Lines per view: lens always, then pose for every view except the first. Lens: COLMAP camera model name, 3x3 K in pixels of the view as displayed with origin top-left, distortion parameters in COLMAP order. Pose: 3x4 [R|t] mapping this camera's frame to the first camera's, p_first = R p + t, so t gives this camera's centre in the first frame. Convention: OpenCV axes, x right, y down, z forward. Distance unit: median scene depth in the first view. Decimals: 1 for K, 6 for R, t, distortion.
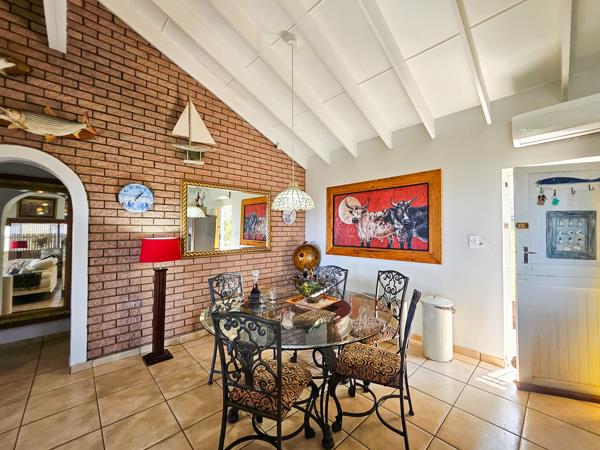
lens RADIAL K [[243.8, 0, 303.3], [0, 243.8, 227.9], [0, 0, 1]] dist [-0.001304, 0.000419]
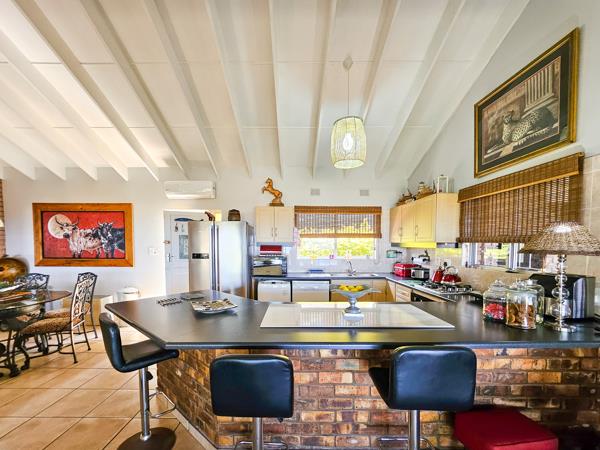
lens RADIAL K [[243.8, 0, 275.0], [0, 243.8, 261.9], [0, 0, 1]] dist [-0.001304, 0.000419]
pose [[0.702787, -0.046821, 0.709858, 0.089508], [-0.012865, 0.996832, 0.078486, -0.010244], [-0.711284, -0.064291, 0.699958, -0.593080]]
